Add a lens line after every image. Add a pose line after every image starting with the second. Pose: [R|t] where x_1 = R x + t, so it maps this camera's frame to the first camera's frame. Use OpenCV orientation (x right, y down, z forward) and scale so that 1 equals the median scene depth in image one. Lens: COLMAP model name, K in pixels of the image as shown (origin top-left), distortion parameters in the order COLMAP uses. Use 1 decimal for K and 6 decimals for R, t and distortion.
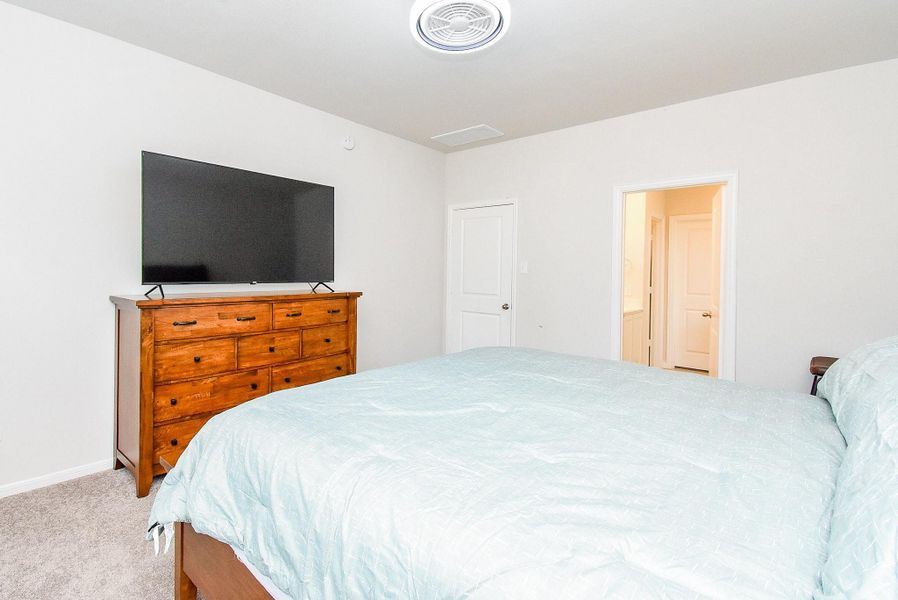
lens RADIAL K [[404.7, 0, 449.6], [0, 404.7, 289.5], [0, 0, 1]] dist [0.000462, -0.000328]
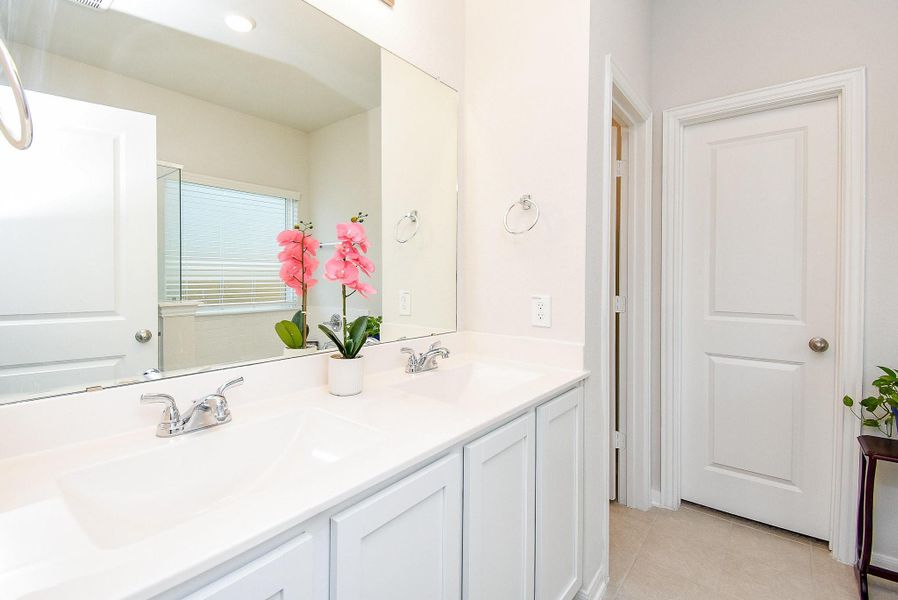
lens RADIAL K [[404.7, 0, 449.6], [0, 404.7, 289.5], [0, 0, 1]] dist [0.000462, -0.000328]
pose [[0.999376, -0.008792, 0.034217, 0.327906], [0.009081, 0.999924, -0.008304, -0.010515], [-0.034141, 0.008610, 0.999380, 0.627700]]
